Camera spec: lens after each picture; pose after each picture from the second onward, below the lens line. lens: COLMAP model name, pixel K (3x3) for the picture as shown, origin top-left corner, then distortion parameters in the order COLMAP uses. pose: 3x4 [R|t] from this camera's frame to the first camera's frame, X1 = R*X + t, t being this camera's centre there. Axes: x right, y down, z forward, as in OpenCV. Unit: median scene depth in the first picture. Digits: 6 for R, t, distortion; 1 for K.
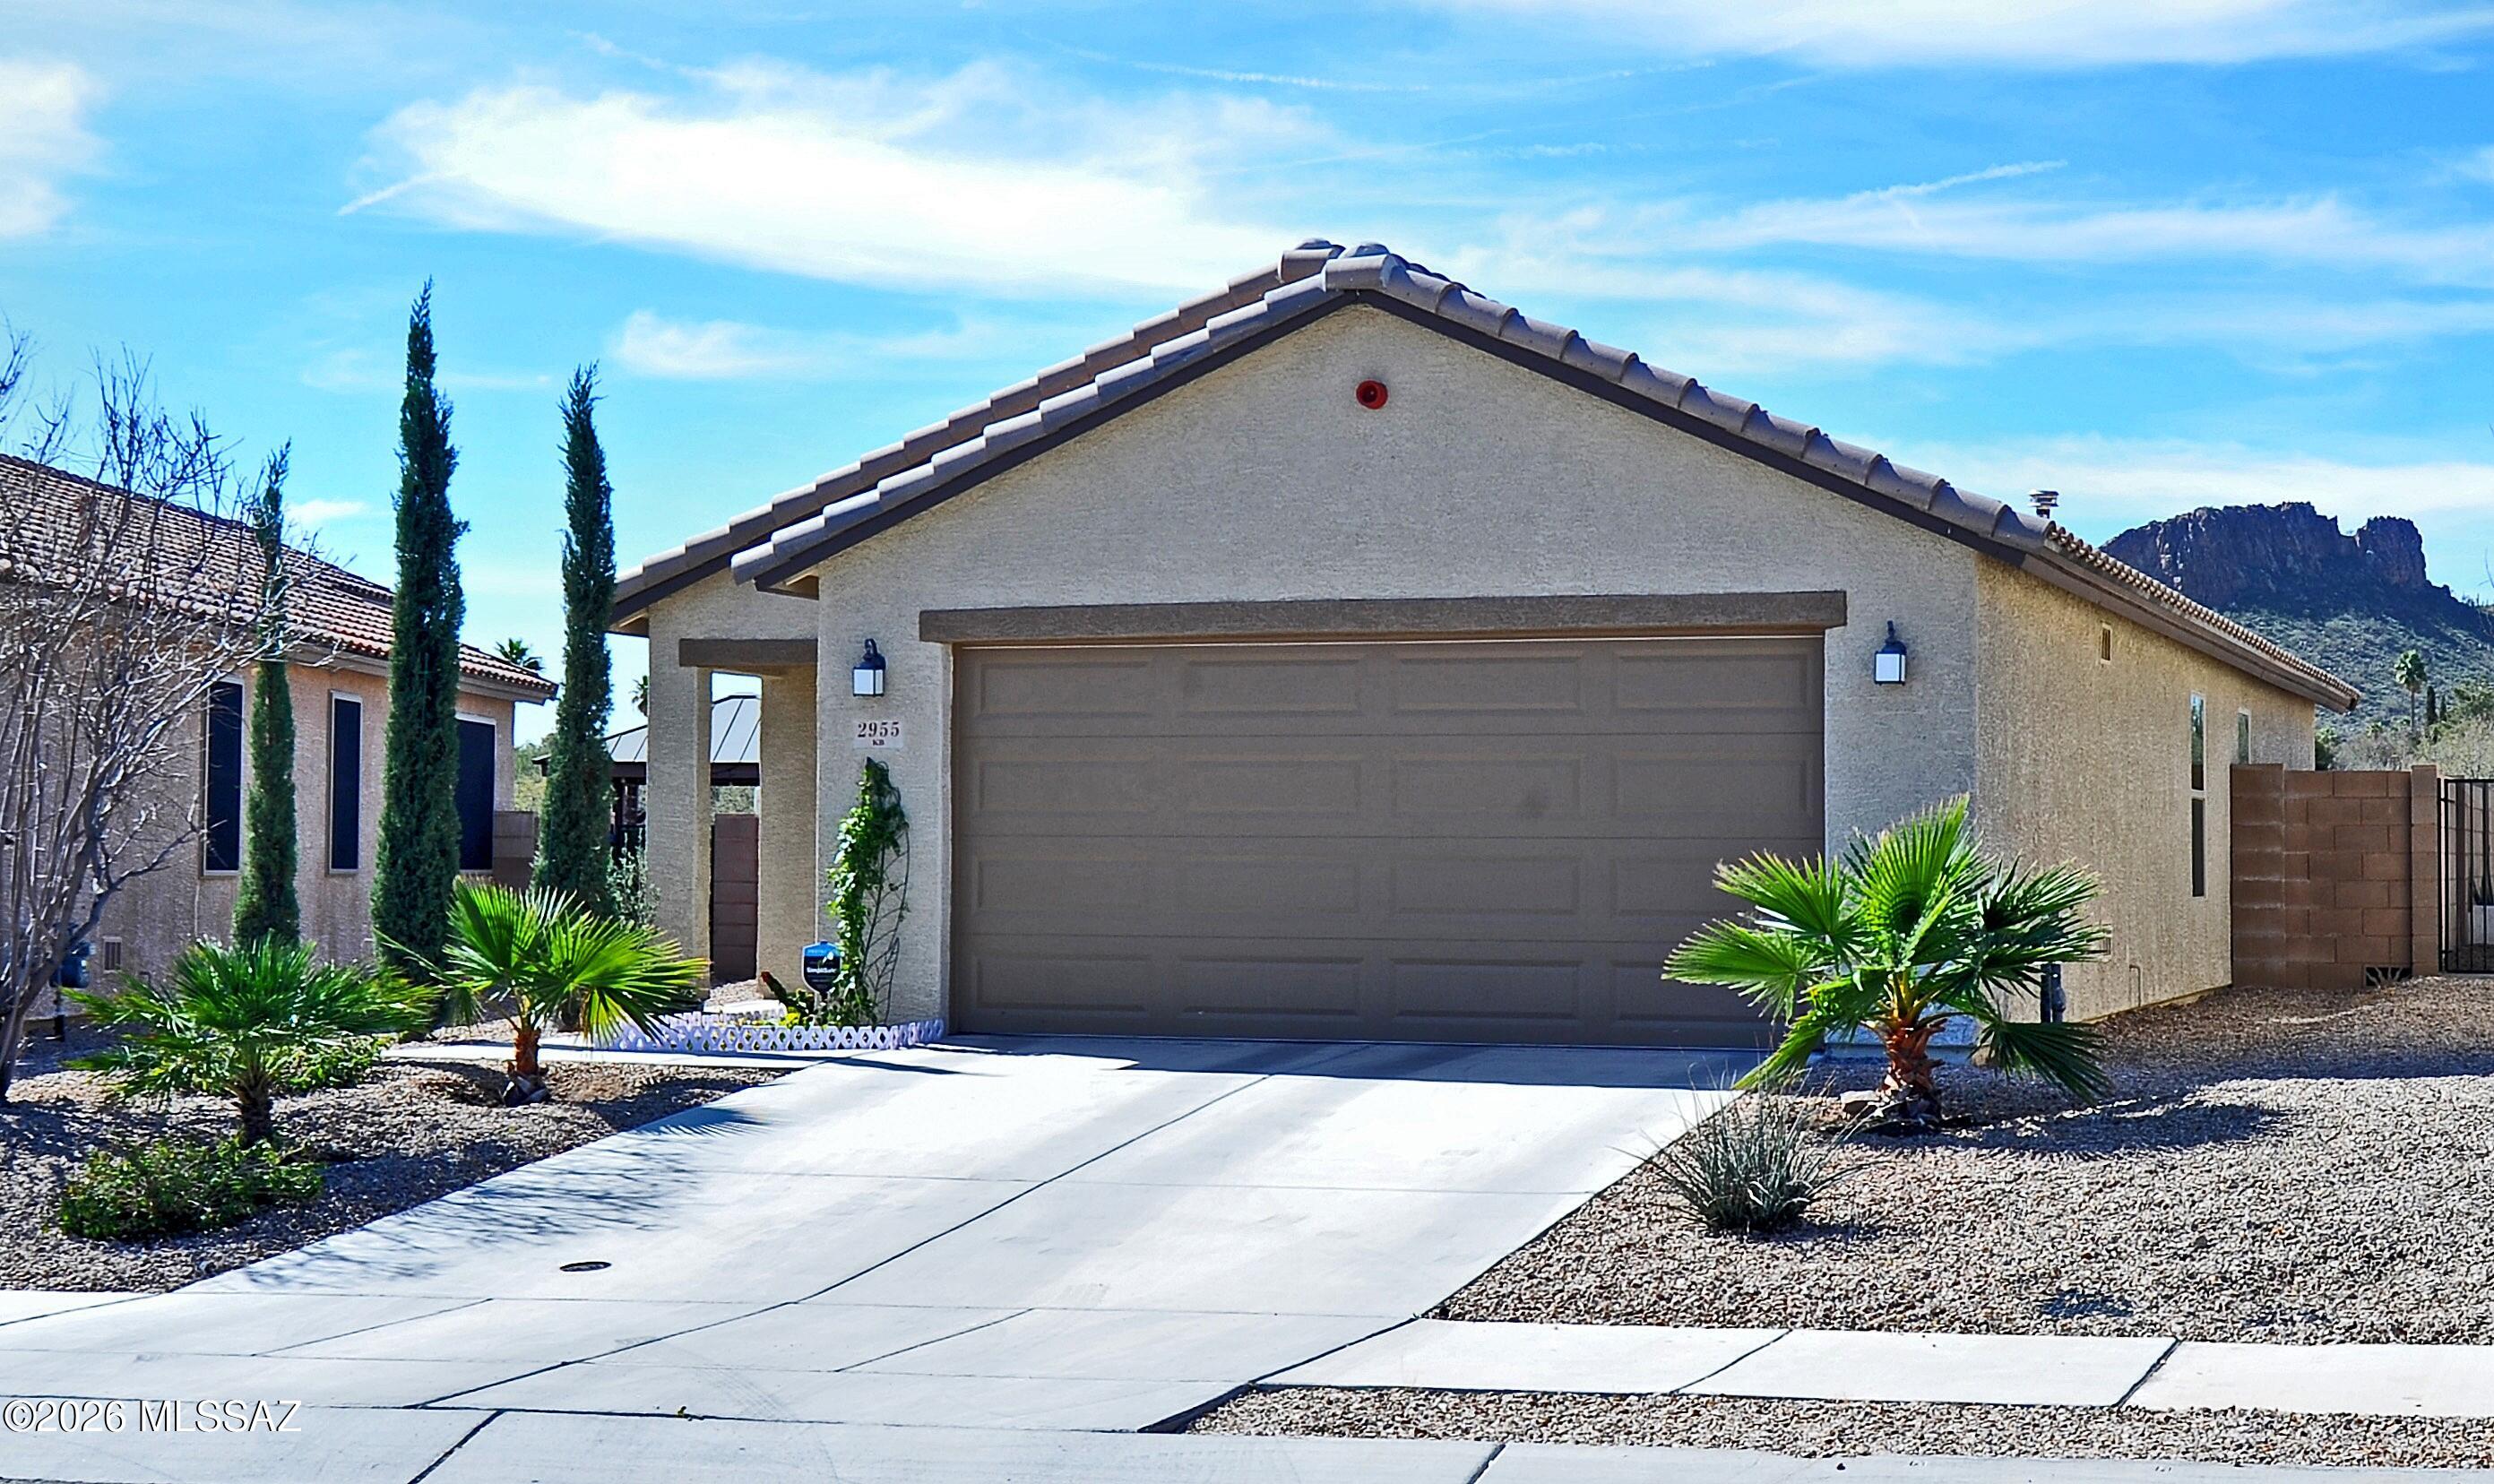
lens RADIAL K [[4120.6, 0, 1246.7], [0, 4120.6, 737.6], [0, 0, 1]] dist [-0.056154, 0.000000]
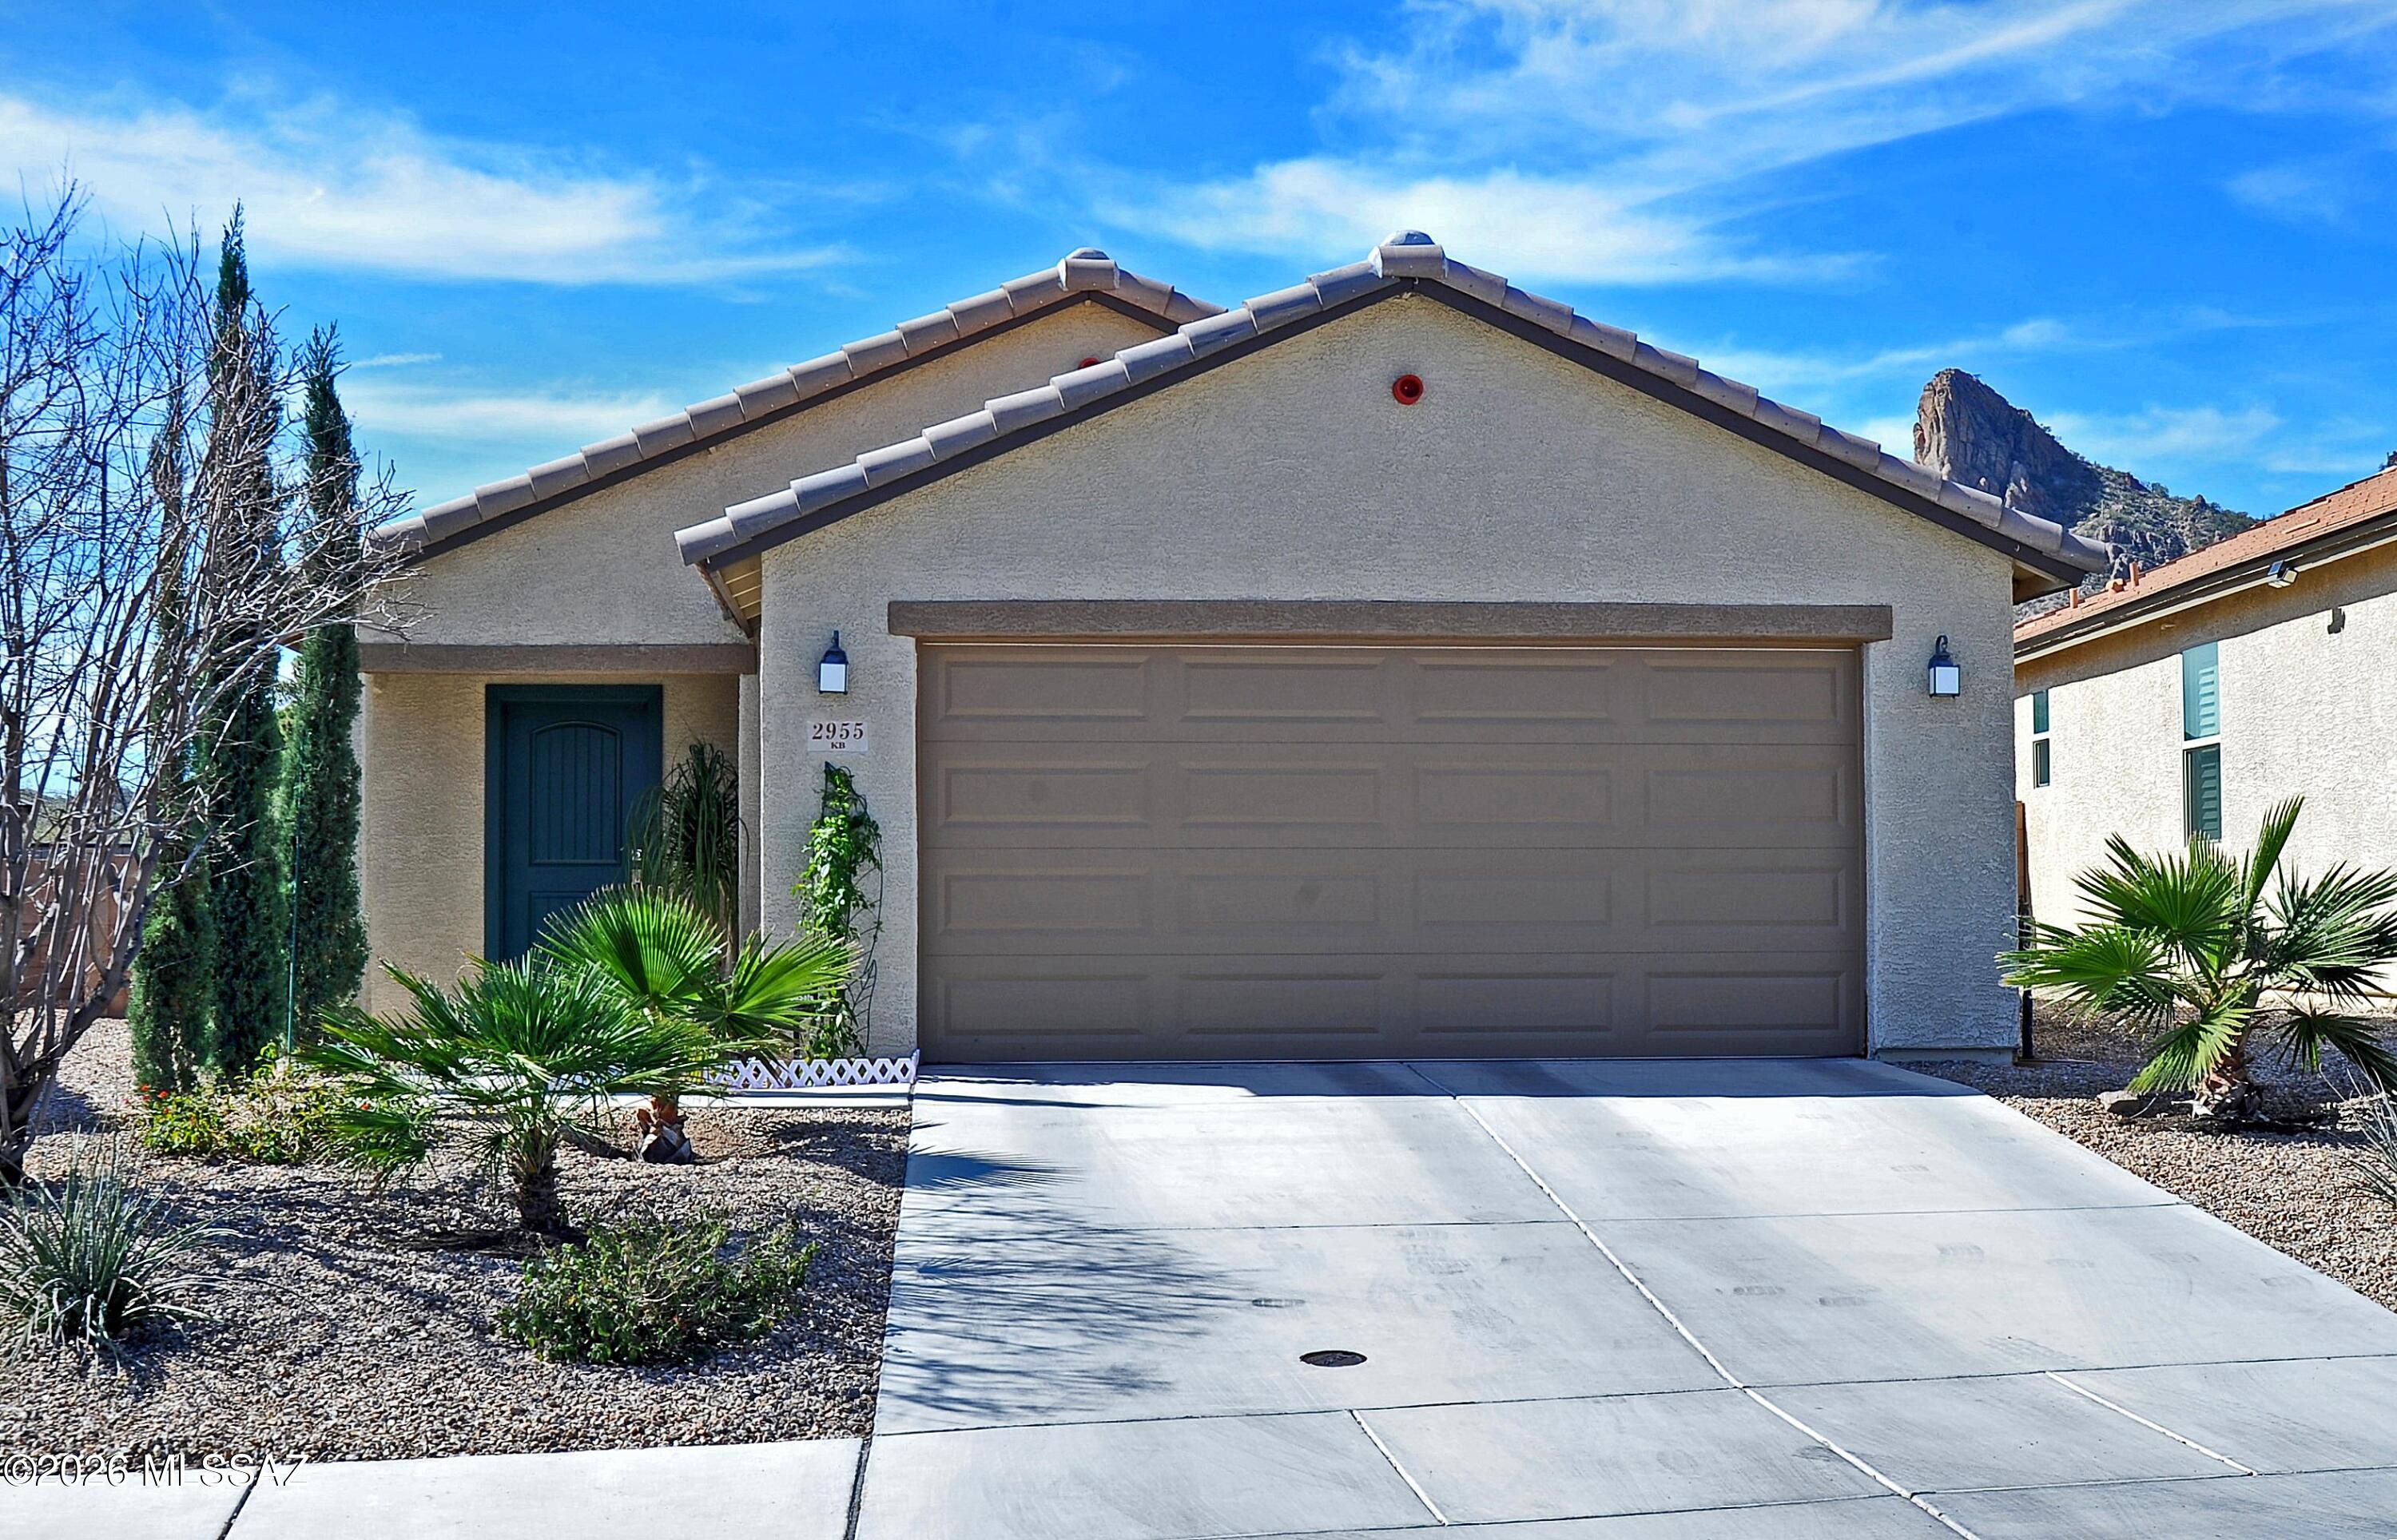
lens RADIAL K [[3253.8, 0, 1198.1], [0, 3253.8, 778.2], [0, 0, 1]] dist [-0.052545, 0.000000]
pose [[0.897985, 0.012610, 0.439845, -0.344606], [-0.006311, 0.999856, -0.015780, 0.019983], [-0.439980, 0.011395, 0.897935, 0.335110]]
